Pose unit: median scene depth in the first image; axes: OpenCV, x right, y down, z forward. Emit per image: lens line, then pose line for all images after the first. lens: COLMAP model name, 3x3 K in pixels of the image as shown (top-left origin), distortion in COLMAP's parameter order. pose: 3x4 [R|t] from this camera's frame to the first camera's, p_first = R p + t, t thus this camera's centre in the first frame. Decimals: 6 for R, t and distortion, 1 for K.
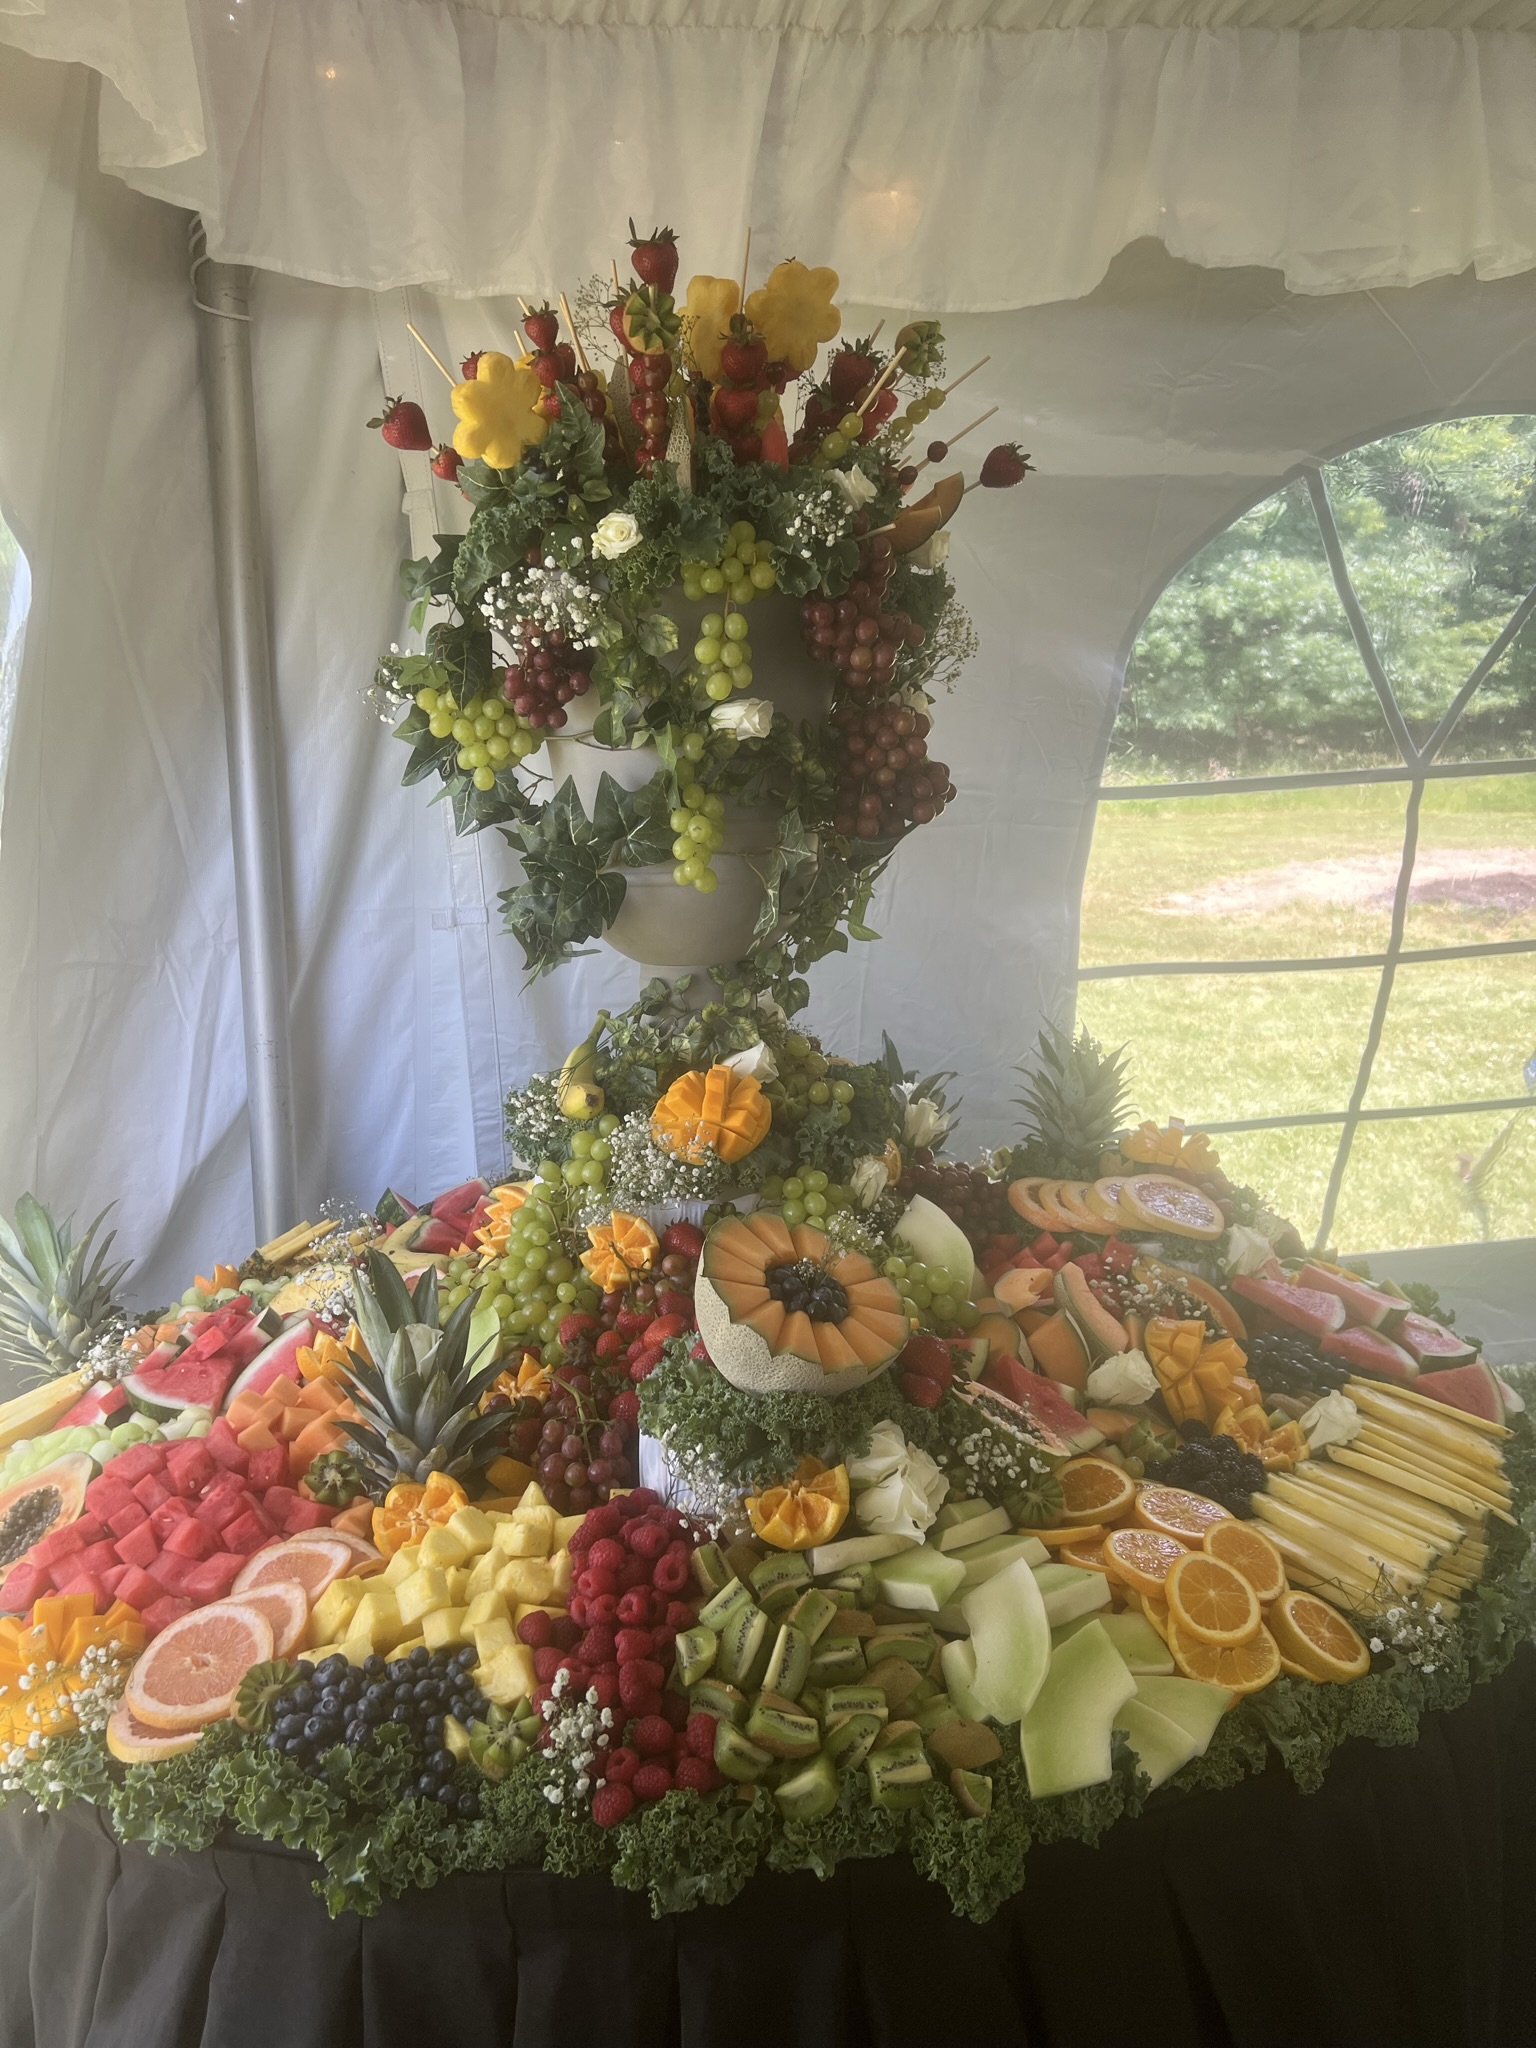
lens RADIAL K [[1529.6, 0, 768.0], [0, 1529.6, 1024.0], [0, 0, 1]] dist [0.107349, -0.128537]
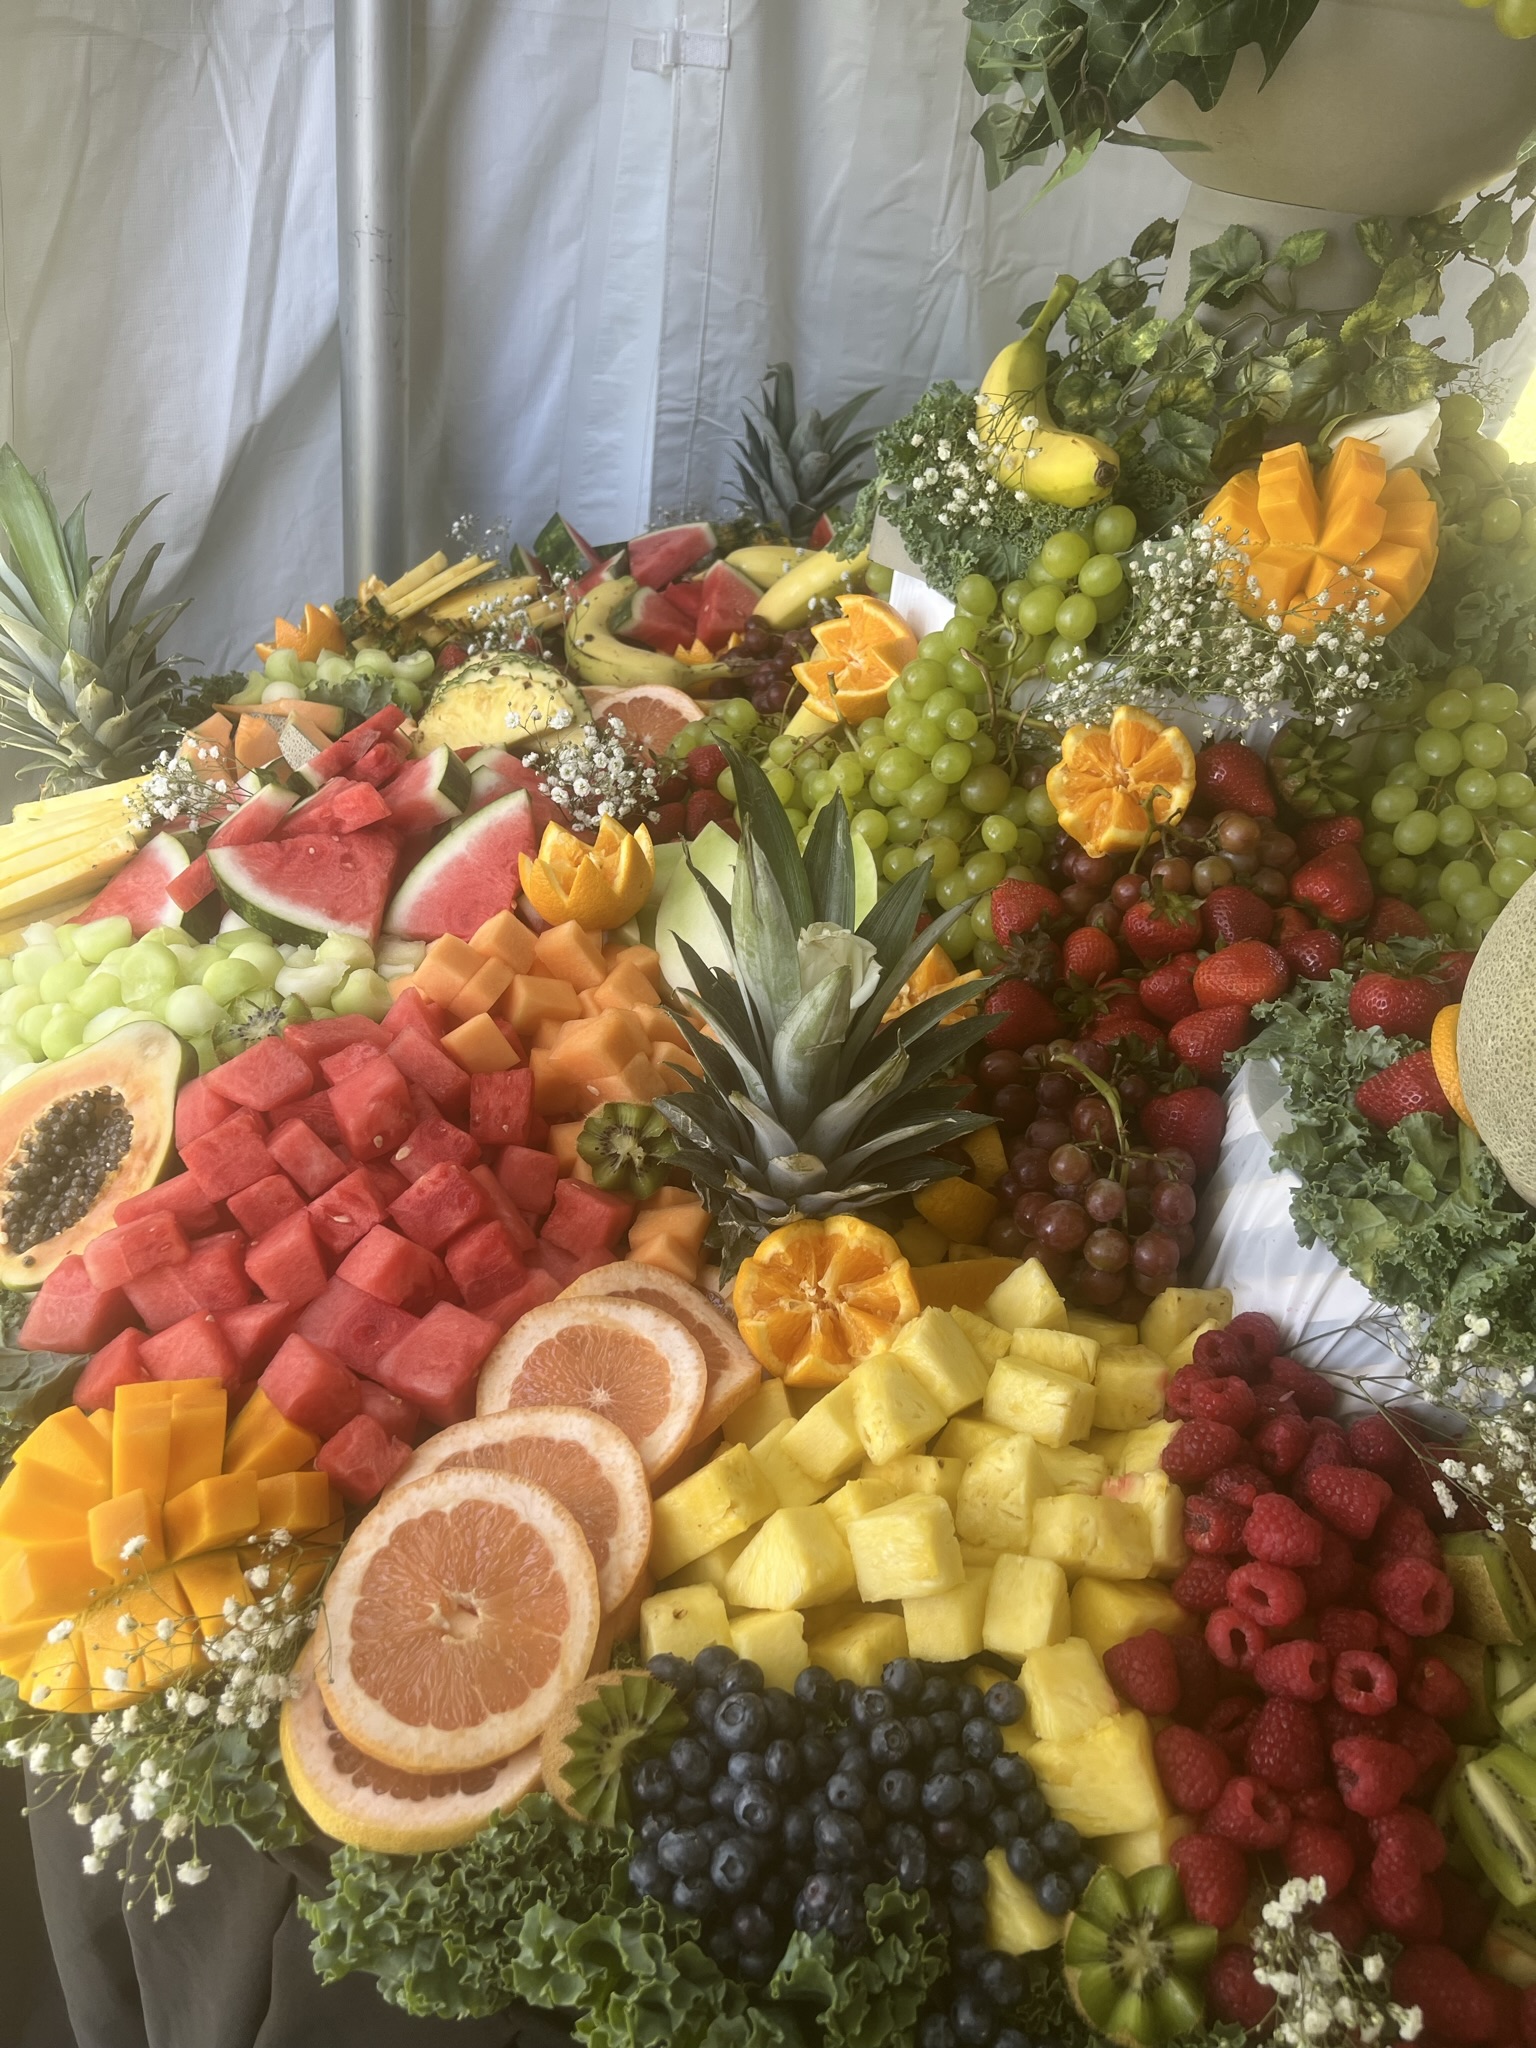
lens RADIAL K [[1549.4, 0, 802.2], [0, 1549.4, 1024.7], [0, 0, 1]] dist [0.053399, -0.052994]
pose [[0.988555, 0.138248, 0.060384, -0.236629], [-0.150807, 0.894994, 0.419814, 0.011224], [0.003995, -0.424115, 0.905599, 0.477505]]
